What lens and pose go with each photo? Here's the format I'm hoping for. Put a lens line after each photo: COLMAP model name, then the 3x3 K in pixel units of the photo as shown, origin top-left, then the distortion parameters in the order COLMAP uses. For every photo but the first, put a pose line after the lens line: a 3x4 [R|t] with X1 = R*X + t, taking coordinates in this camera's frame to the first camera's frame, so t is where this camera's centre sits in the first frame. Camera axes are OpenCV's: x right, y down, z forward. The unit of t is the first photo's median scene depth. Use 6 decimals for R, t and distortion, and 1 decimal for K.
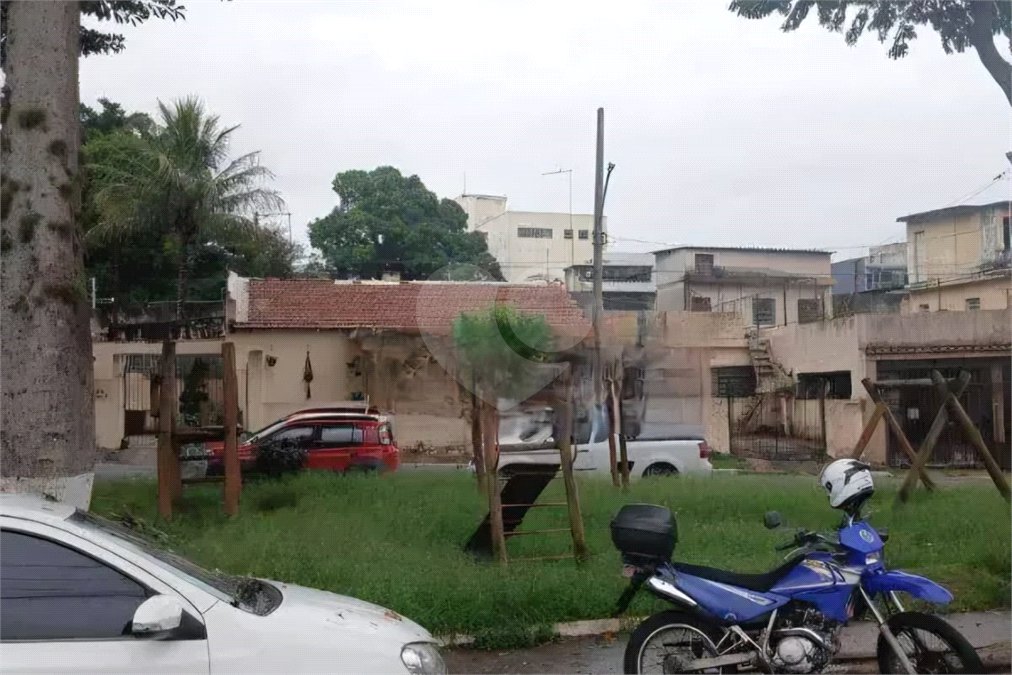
lens RADIAL K [[1198.2, 0, 506.0], [0, 1198.2, 337.5], [0, 0, 1]] dist [0.177304, -0.531583]
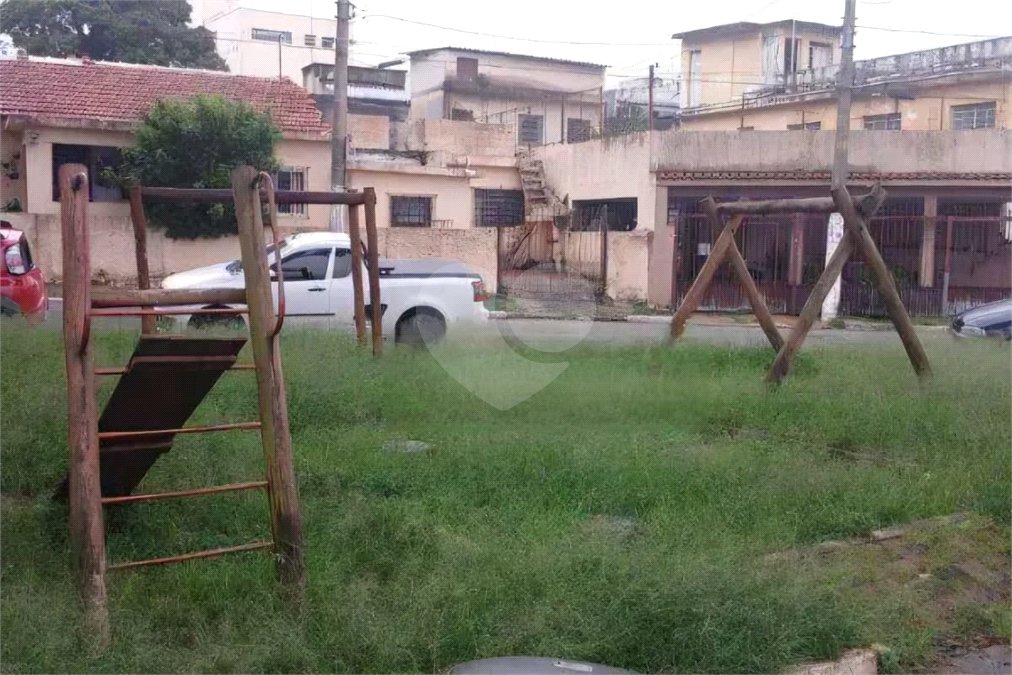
lens RADIAL K [[1198.2, 0, 506.0], [0, 1198.2, 337.5], [0, 0, 1]] dist [0.177304, -0.531583]
pose [[0.977008, 0.011634, 0.212885, 0.013085], [-0.041385, 0.989867, 0.135836, 0.011952], [-0.209147, -0.141523, 0.967589, 0.162433]]
